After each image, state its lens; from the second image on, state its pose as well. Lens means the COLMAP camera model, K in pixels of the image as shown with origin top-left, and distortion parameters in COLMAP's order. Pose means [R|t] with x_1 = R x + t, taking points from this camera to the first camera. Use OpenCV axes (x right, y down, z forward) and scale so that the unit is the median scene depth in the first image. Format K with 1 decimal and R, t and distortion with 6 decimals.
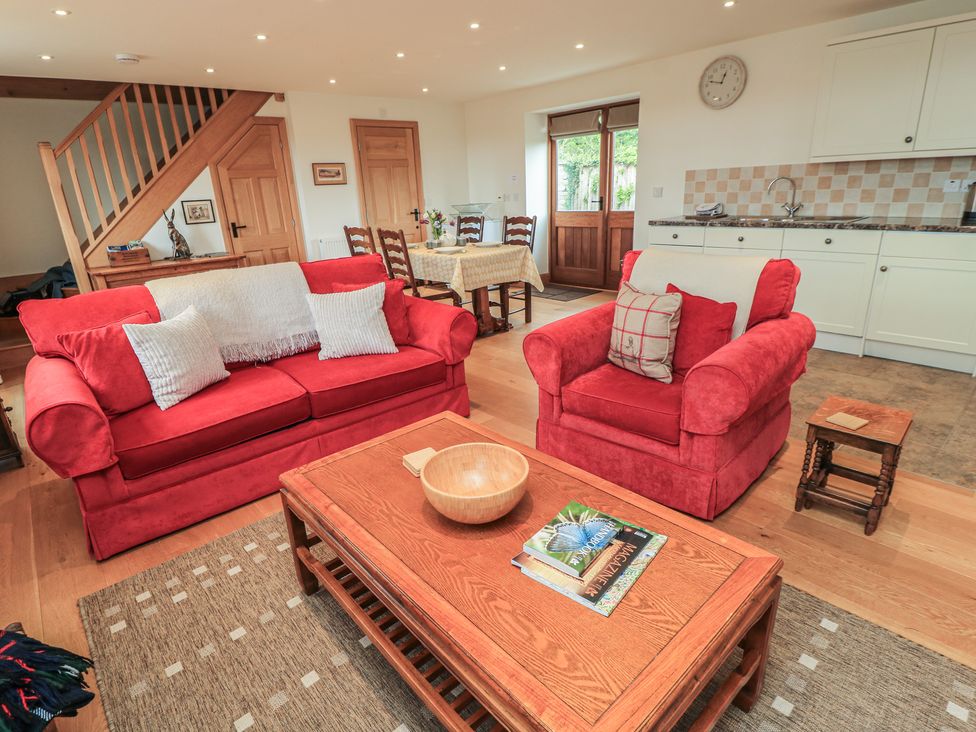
lens RADIAL K [[513.1, 0, 484.0], [0, 513.1, 367.1], [0, 0, 1]] dist [-0.020512, -0.006249]
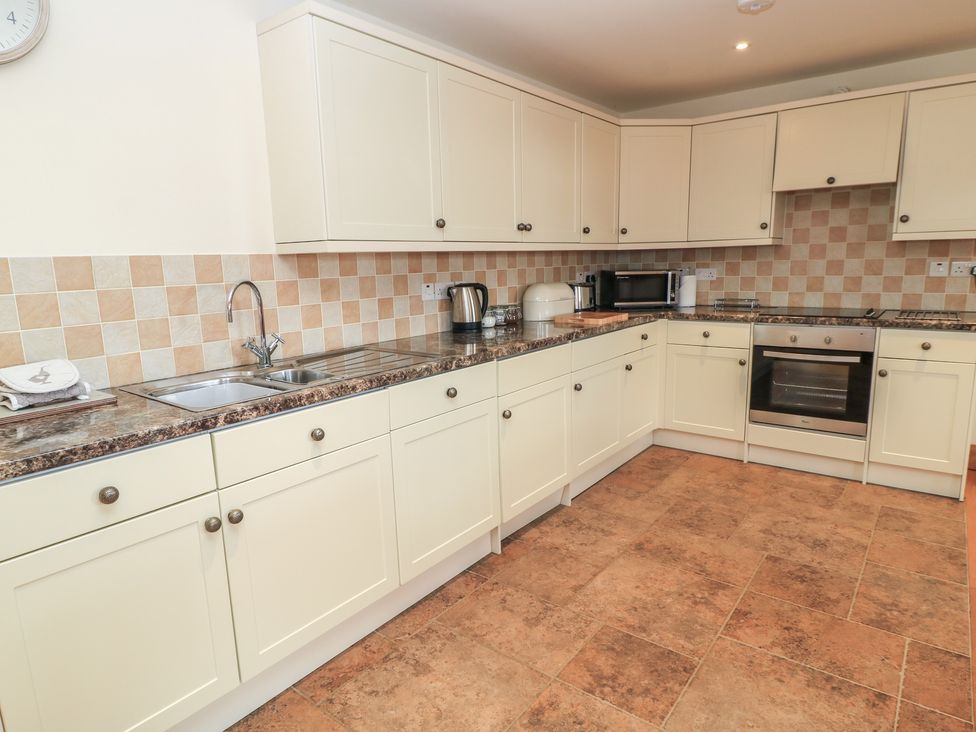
lens RADIAL K [[583.9, 0, 482.3], [0, 583.9, 367.5], [0, 0, 1]] dist [0.006520, -0.001212]
pose [[-0.174313, -0.119338, 0.977432, 0.072004], [0.359435, 0.916425, 0.175990, -0.364794], [-0.916745, 0.382001, -0.116851, 1.018330]]
